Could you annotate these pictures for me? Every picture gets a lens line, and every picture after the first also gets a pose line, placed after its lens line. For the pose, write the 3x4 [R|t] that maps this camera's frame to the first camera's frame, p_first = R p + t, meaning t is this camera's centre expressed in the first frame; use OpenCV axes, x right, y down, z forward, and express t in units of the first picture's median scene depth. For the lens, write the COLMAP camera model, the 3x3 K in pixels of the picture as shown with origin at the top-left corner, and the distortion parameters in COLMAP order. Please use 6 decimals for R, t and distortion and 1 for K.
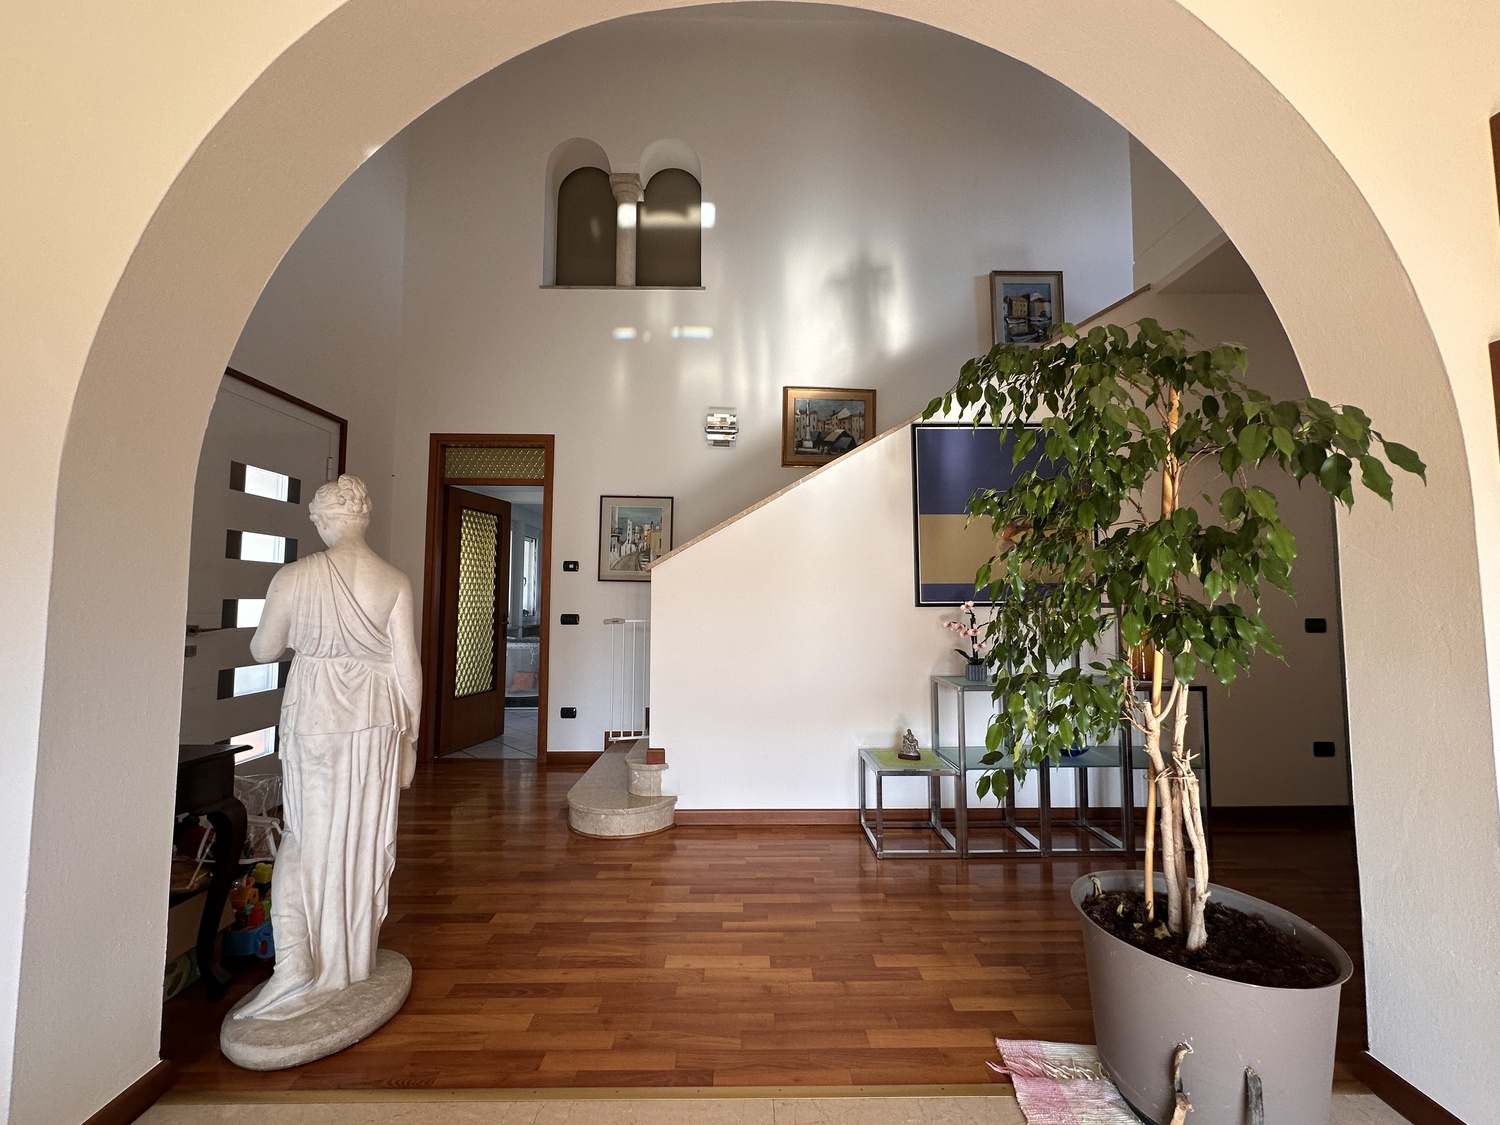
lens RADIAL K [[599.8, 0, 750.0], [0, 599.8, 562.5], [0, 0, 1]] dist [-0.001305, 0.000158]
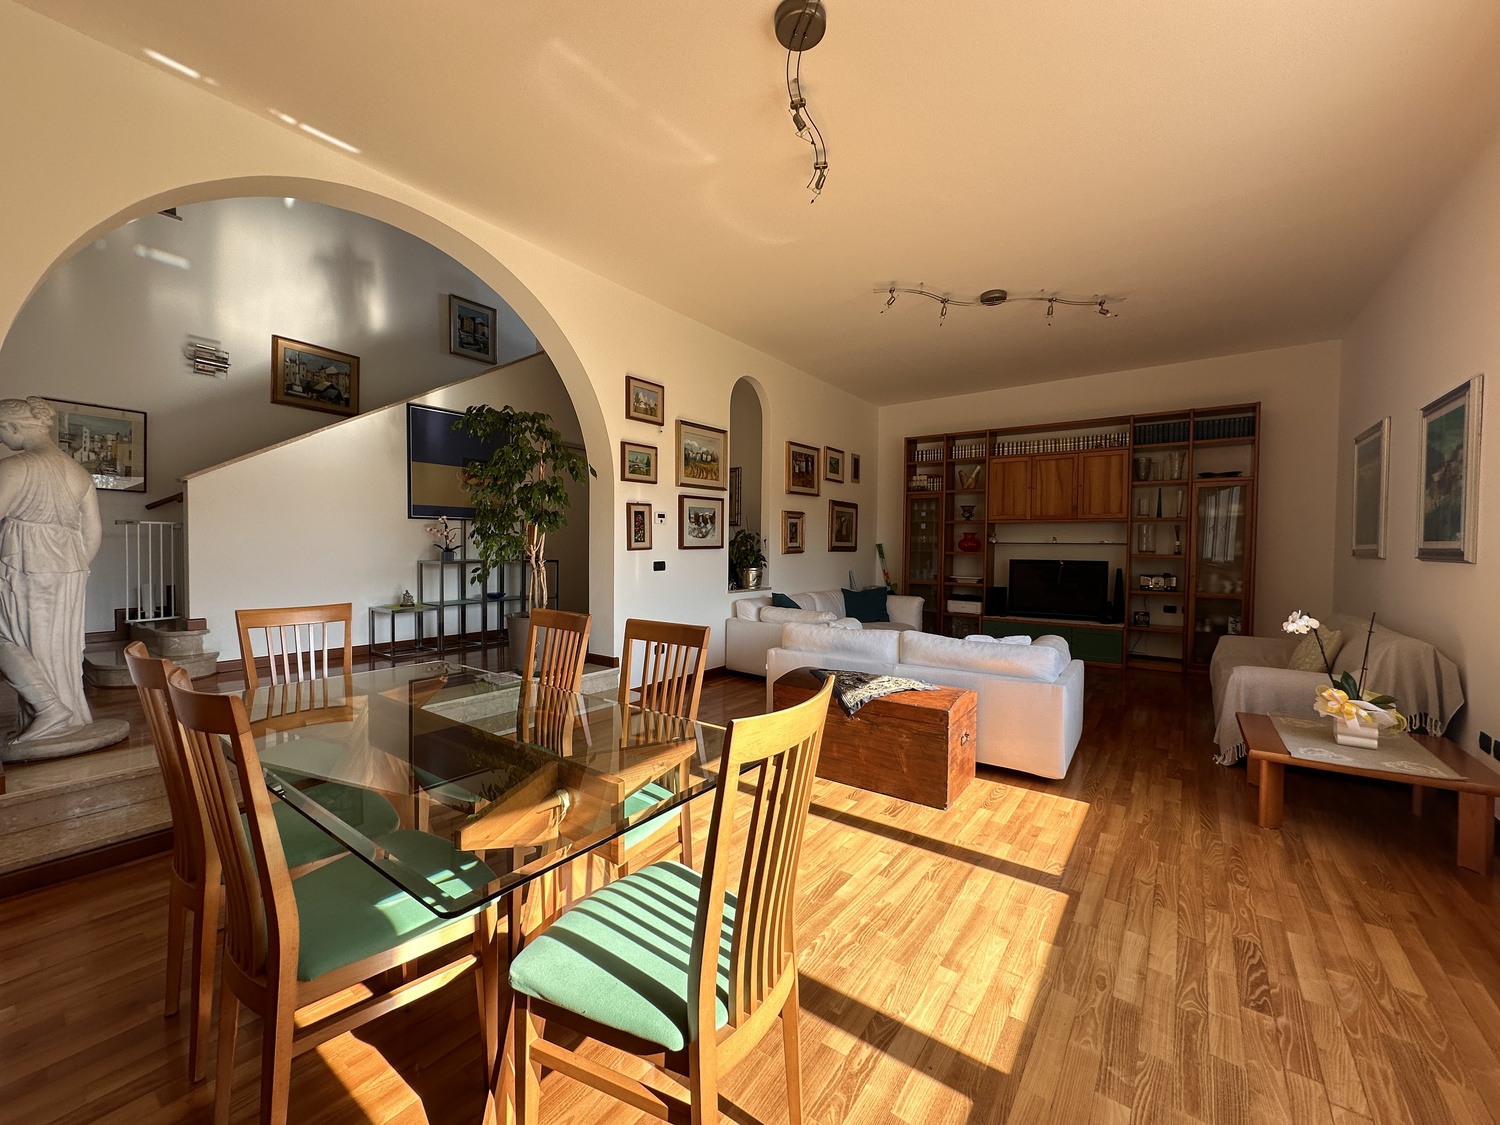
lens RADIAL K [[599.8, 0, 750.0], [0, 599.8, 562.5], [0, 0, 1]] dist [-0.001305, 0.000158]
pose [[0.608144, -0.017468, 0.793634, -0.455324], [-0.060811, 0.995795, 0.068517, 0.025340], [-0.791494, -0.089930, 0.604525, -0.728176]]
